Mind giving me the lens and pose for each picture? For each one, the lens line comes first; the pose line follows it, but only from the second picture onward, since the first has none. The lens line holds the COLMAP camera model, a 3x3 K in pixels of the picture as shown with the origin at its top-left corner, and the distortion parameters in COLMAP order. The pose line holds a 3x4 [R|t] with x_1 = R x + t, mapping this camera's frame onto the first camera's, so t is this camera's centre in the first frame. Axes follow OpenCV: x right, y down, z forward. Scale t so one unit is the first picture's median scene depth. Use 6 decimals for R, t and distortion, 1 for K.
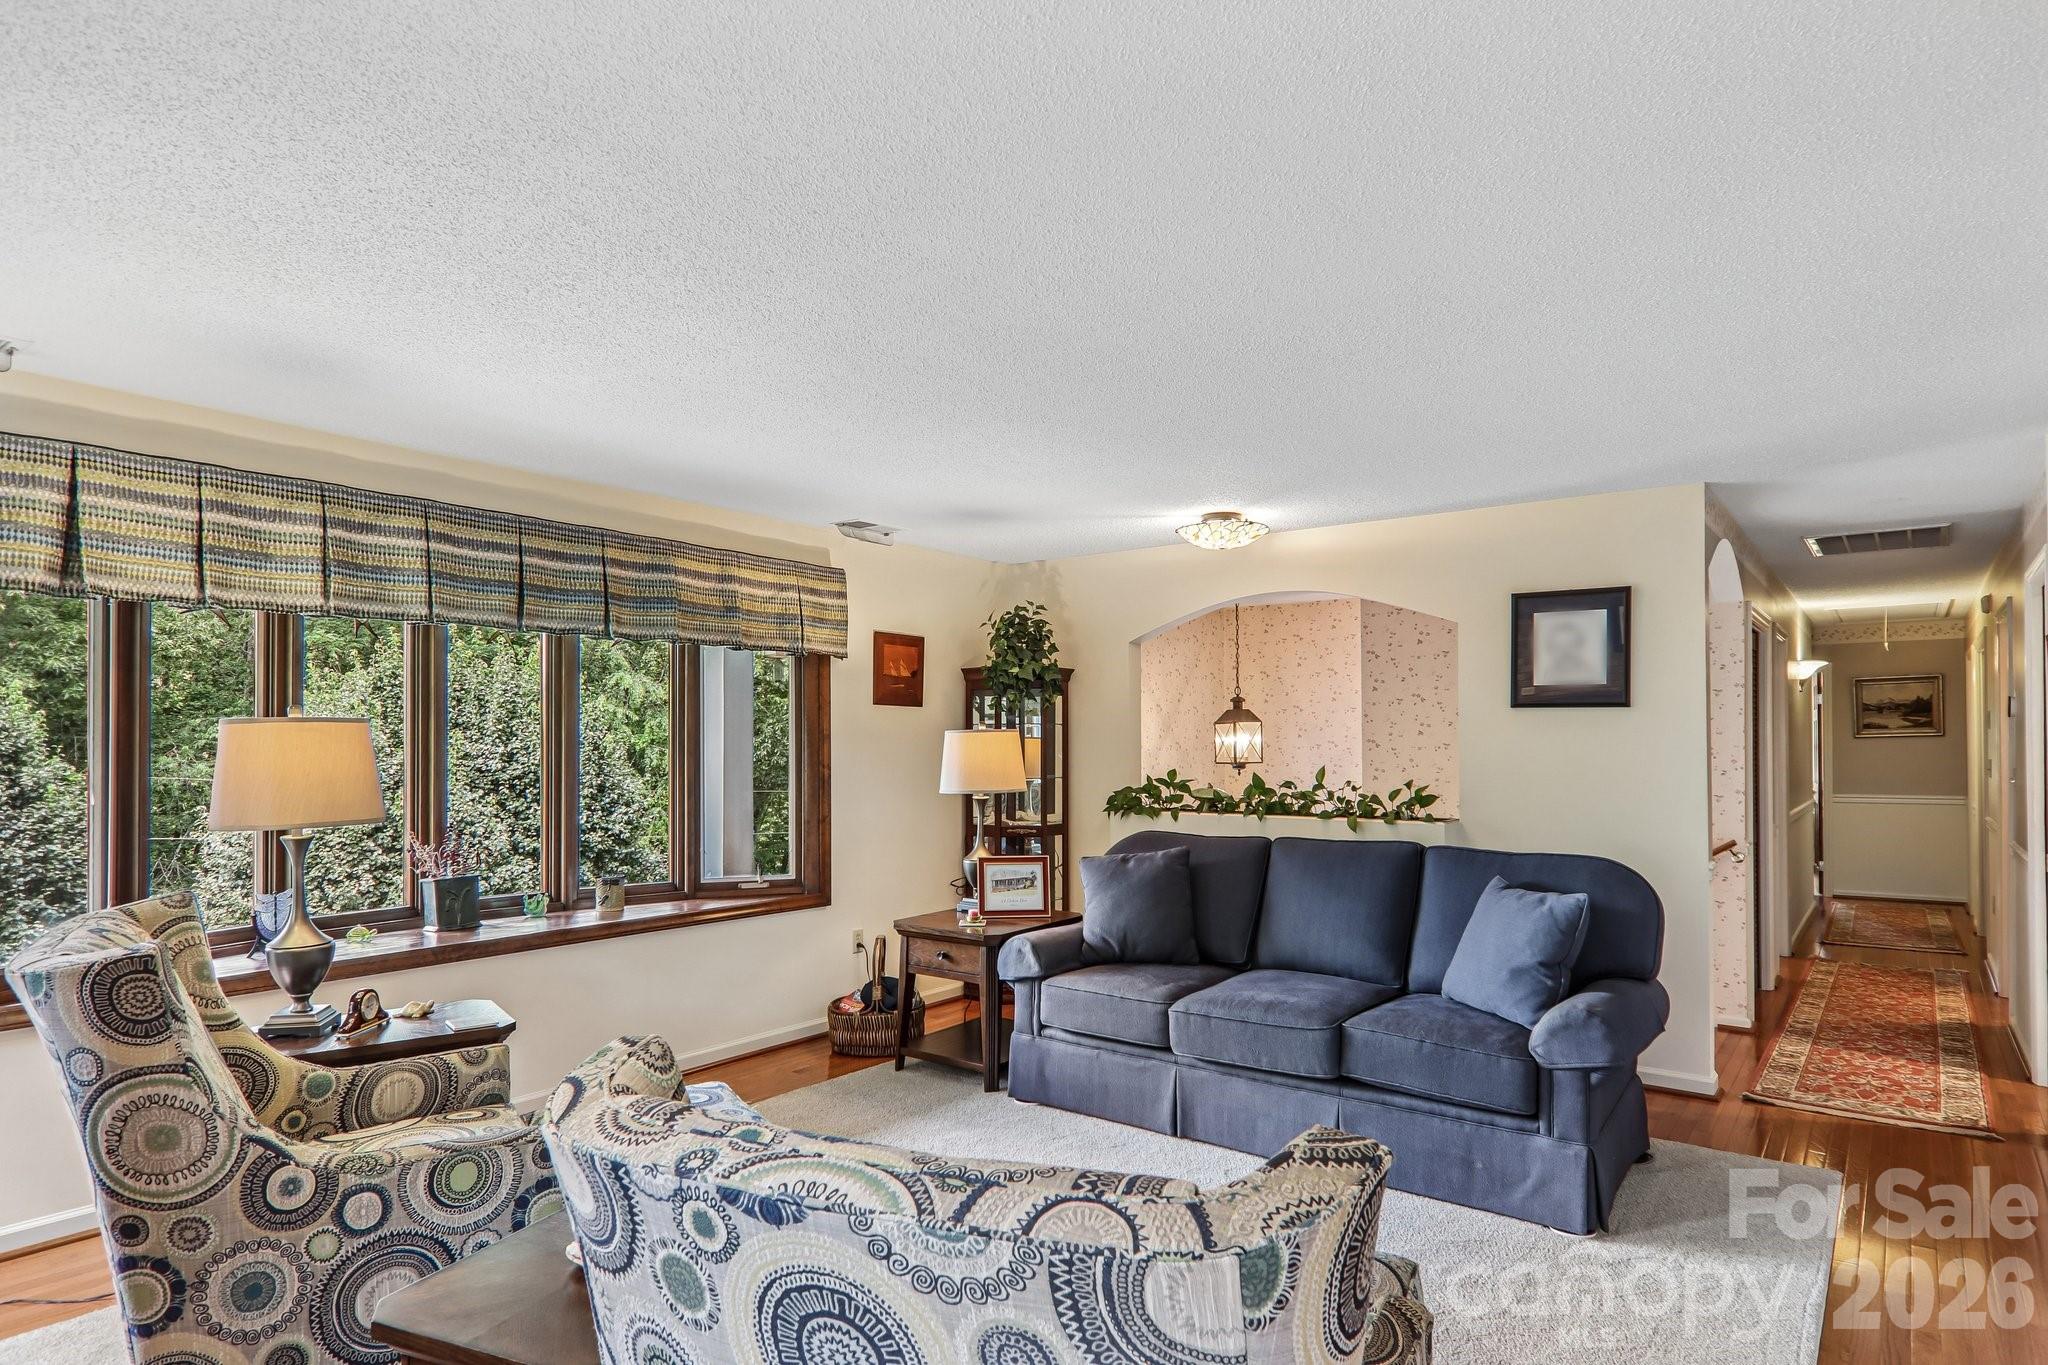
lens RADIAL K [[1141.8, 0, 1040.1], [0, 1141.8, 708.1], [0, 0, 1]] dist [0.016985, -0.018077]
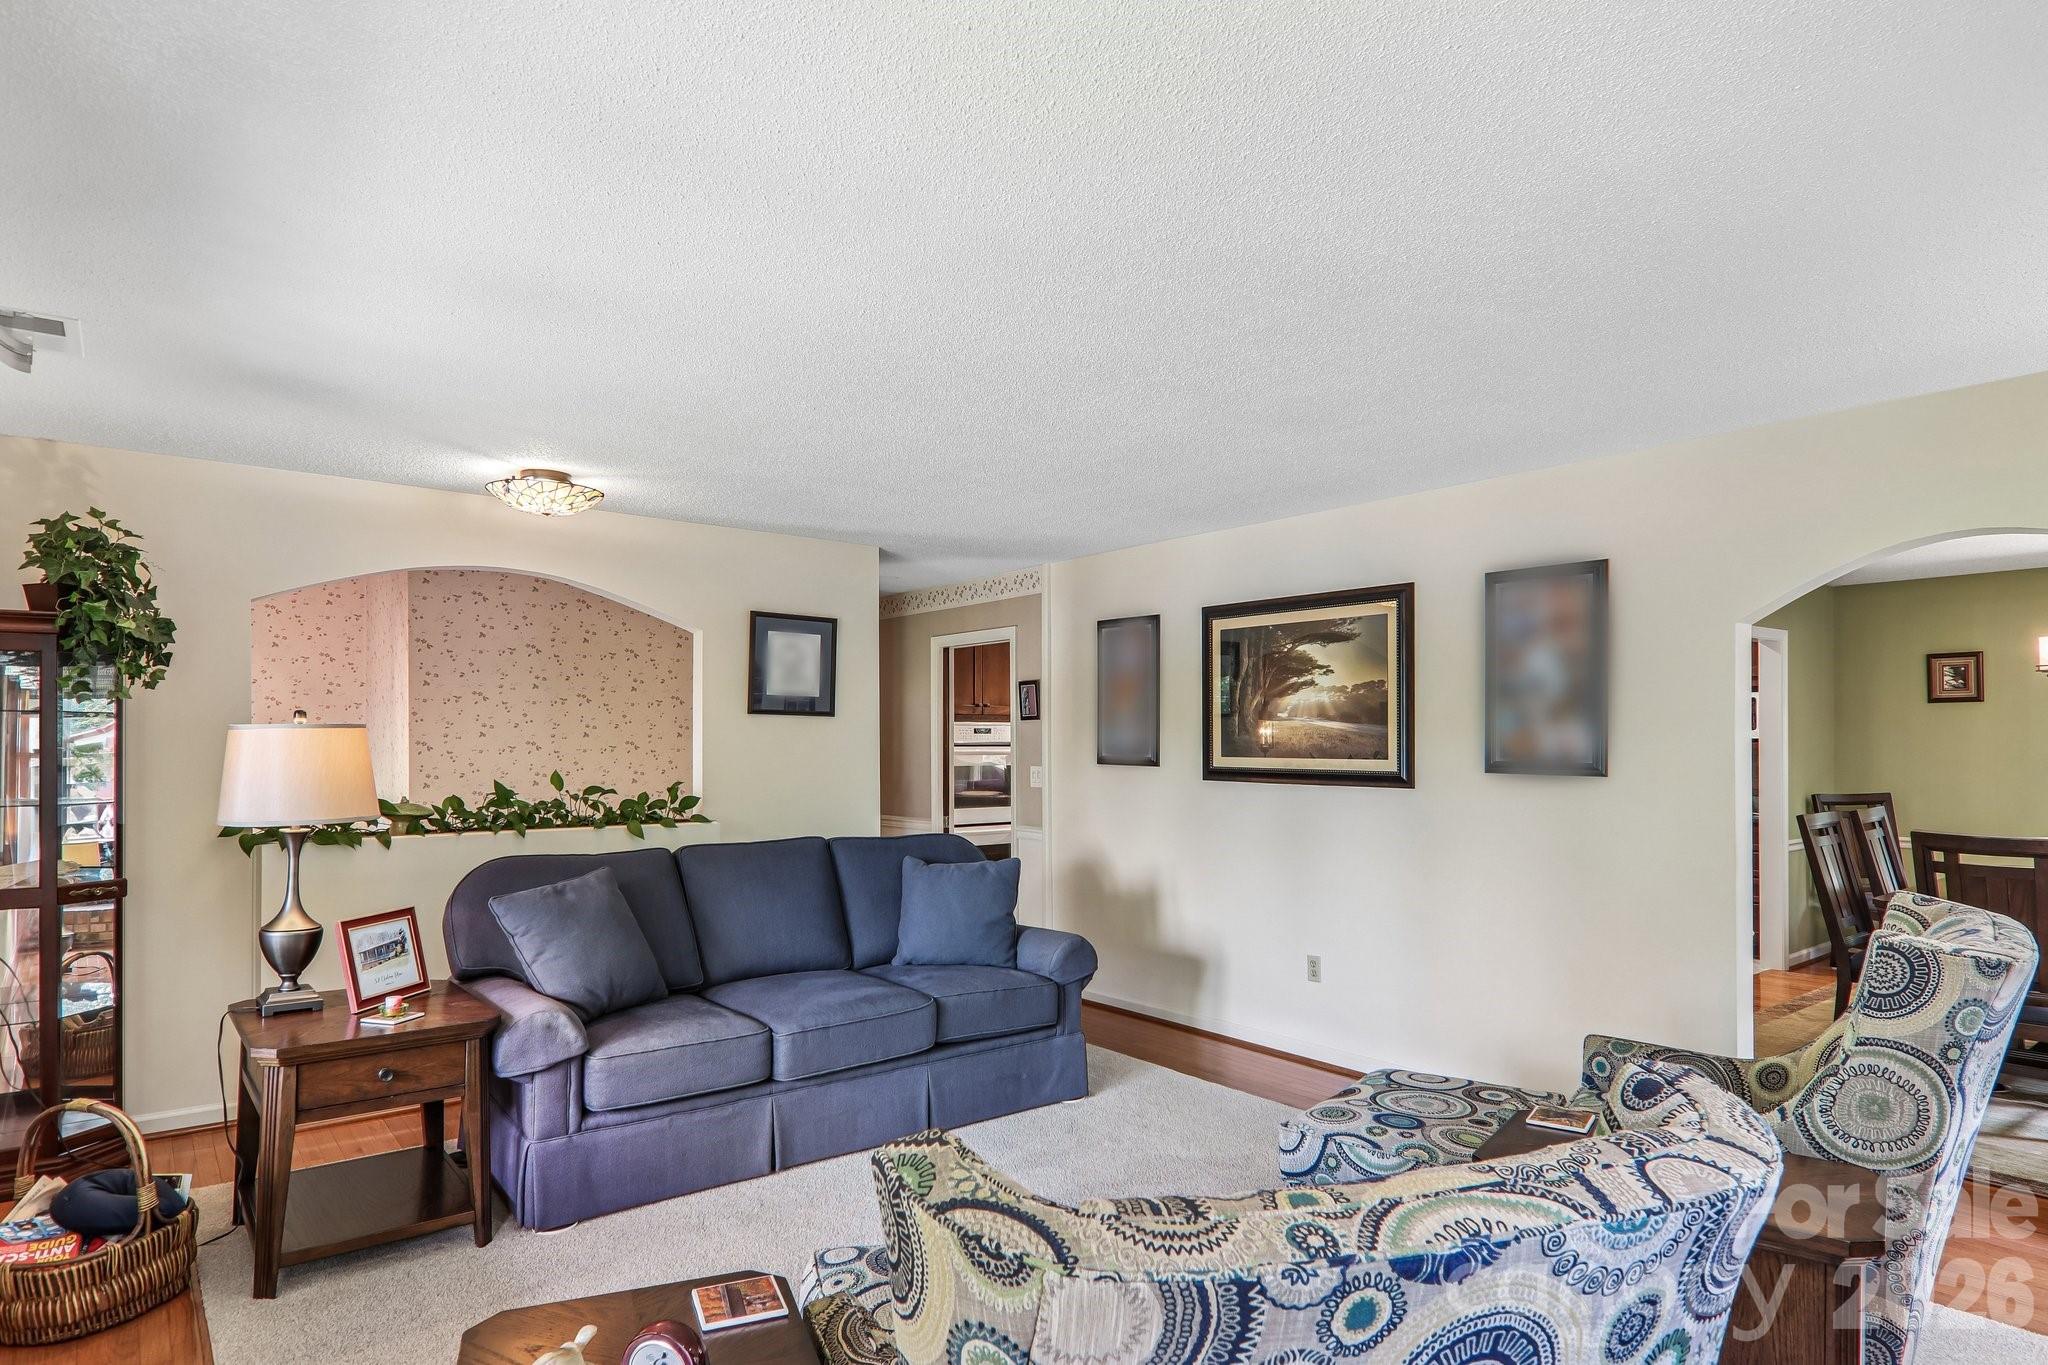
lens RADIAL K [[1141.8, 0, 1022.4], [0, 1141.8, 729.9], [0, 0, 1]] dist [0.016985, -0.018077]
pose [[0.277439, 0.015693, 0.960615, -0.619481], [-0.029554, 0.999533, -0.007793, 0.017508], [-0.960289, -0.026228, 0.277773, 0.486693]]
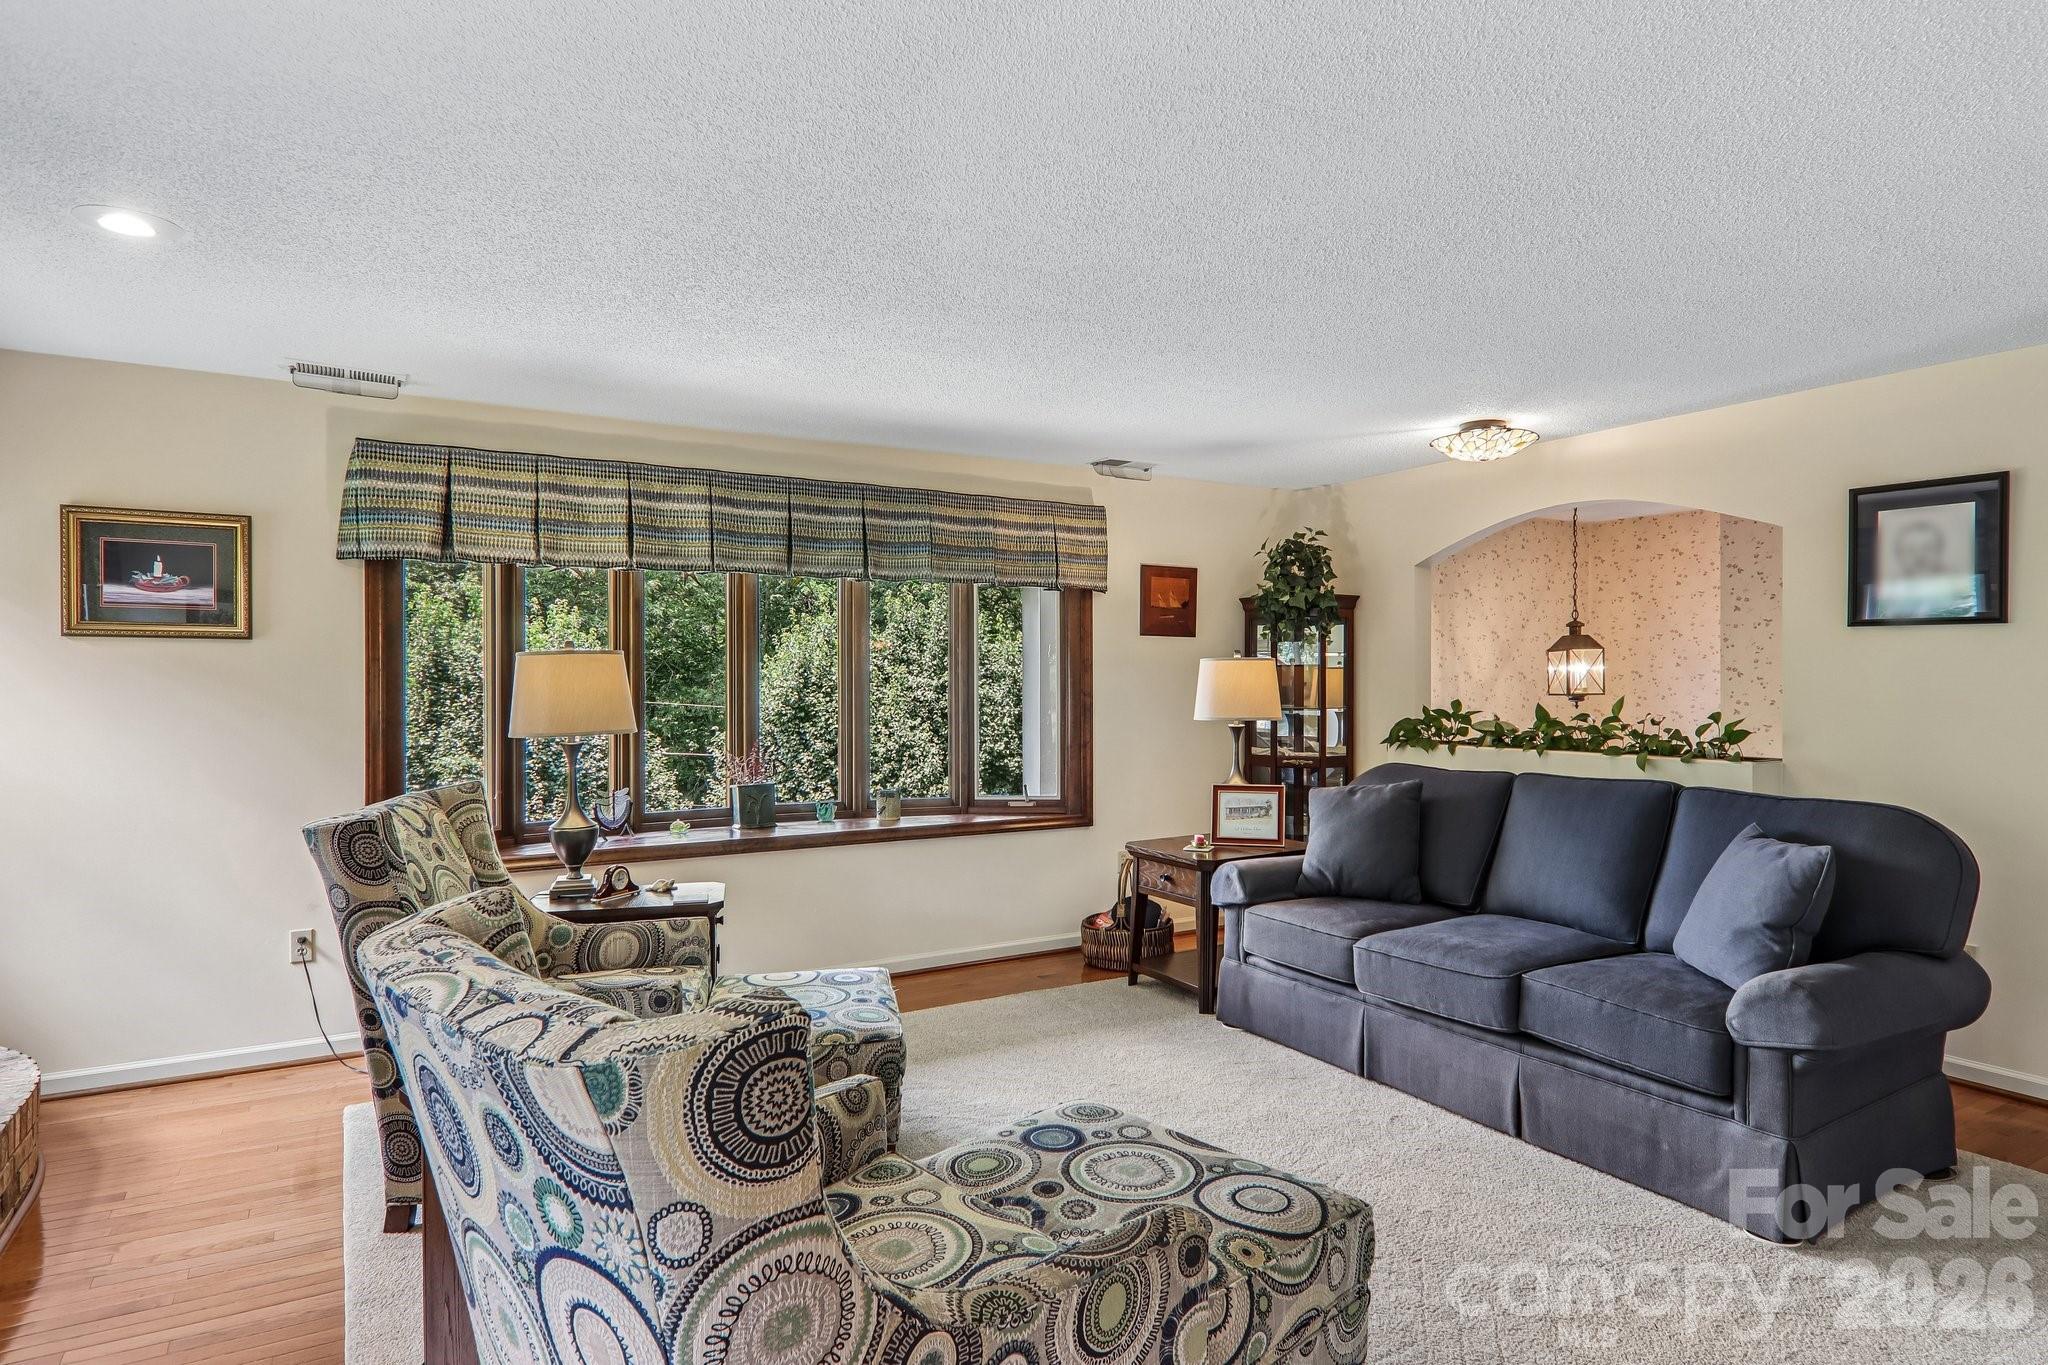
lens RADIAL K [[1141.8, 0, 1052.2], [0, 1141.8, 663.7], [0, 0, 1]] dist [0.016985, -0.018077]
pose [[0.926986, -0.006447, -0.375040, 0.207874], [0.013227, 0.999792, 0.015505, 0.006727], [0.374862, -0.019334, 0.926879, 0.012608]]
